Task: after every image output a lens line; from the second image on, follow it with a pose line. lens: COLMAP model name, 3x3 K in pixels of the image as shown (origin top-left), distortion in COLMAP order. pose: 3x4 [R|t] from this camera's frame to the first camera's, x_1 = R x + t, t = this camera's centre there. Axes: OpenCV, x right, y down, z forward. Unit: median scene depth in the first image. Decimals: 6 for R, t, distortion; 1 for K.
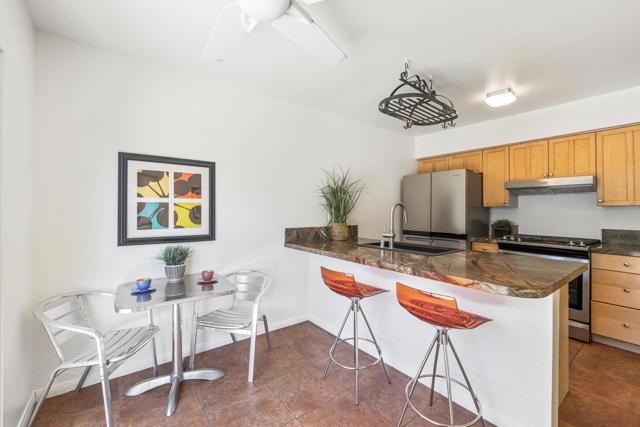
lens RADIAL K [[269.9, 0, 318.7], [0, 269.9, 211.7], [0, 0, 1]] dist [0.000328, 0.000033]
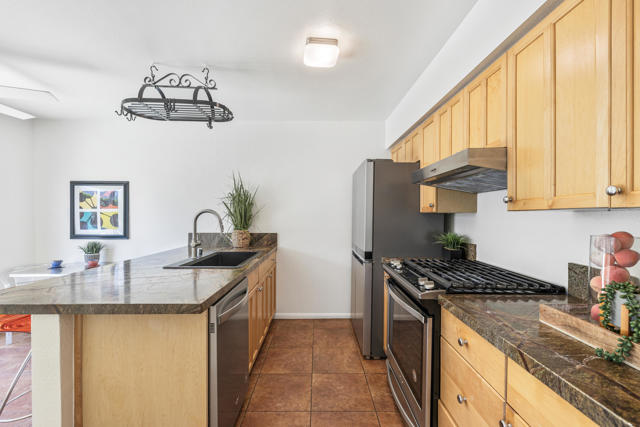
lens RADIAL K [[269.9, 0, 318.7], [0, 269.9, 211.7], [0, 0, 1]] dist [0.000328, 0.000033]
pose [[0.809574, -0.004254, -0.587002, 1.293015], [-0.002275, 0.999943, -0.010385, -0.021723], [0.587013, 0.009743, 0.809519, 0.509888]]
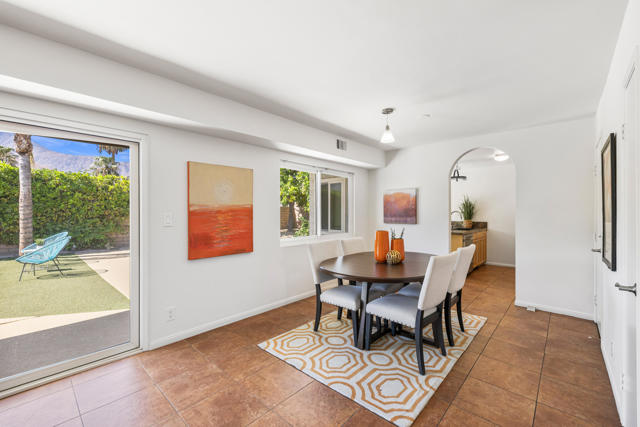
lens RADIAL K [[269.9, 0, 318.7], [0, 269.9, 211.7], [0, 0, 1]] dist [0.000328, 0.000033]
pose [[0.182660, -0.004249, -0.983167, 2.904145], [-0.003408, 0.999982, -0.004955, -0.013547], [0.983170, 0.004256, 0.182642, -0.863683]]
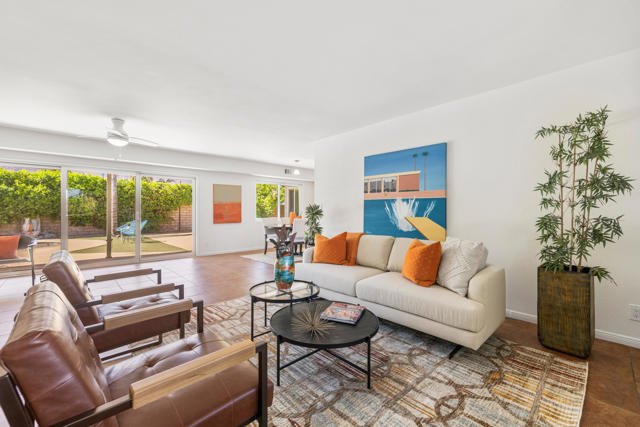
lens RADIAL K [[266.2, 0, 318.3], [0, 266.2, 211.6], [0, 0, 1]] dist [-0.001981, -0.000142]
pose [[0.116695, -0.002331, -0.993165, 4.770964], [-0.005270, 0.999982, -0.002966, 0.071974], [0.993154, 0.005580, 0.116681, -0.379721]]
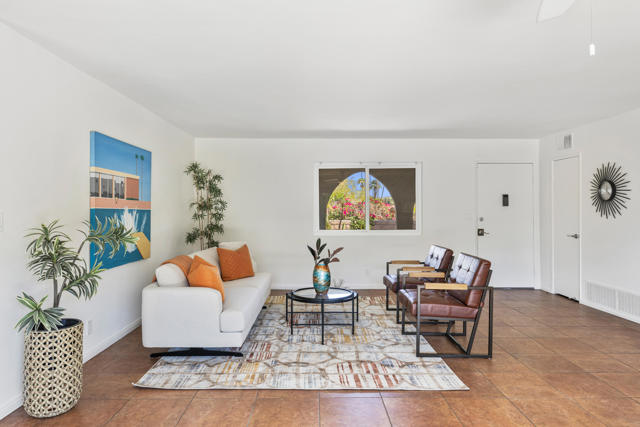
lens RADIAL K [[405.9, 0, 319.1], [0, 405.9, 206.1], [0, 0, 1]] dist [-0.001241, -0.000098]
pose [[0.599956, 0.007062, 0.800002, 2.210956], [0.001012, 0.999954, -0.009586, -0.010934], [-0.800032, 0.006561, 0.599921, -1.498128]]
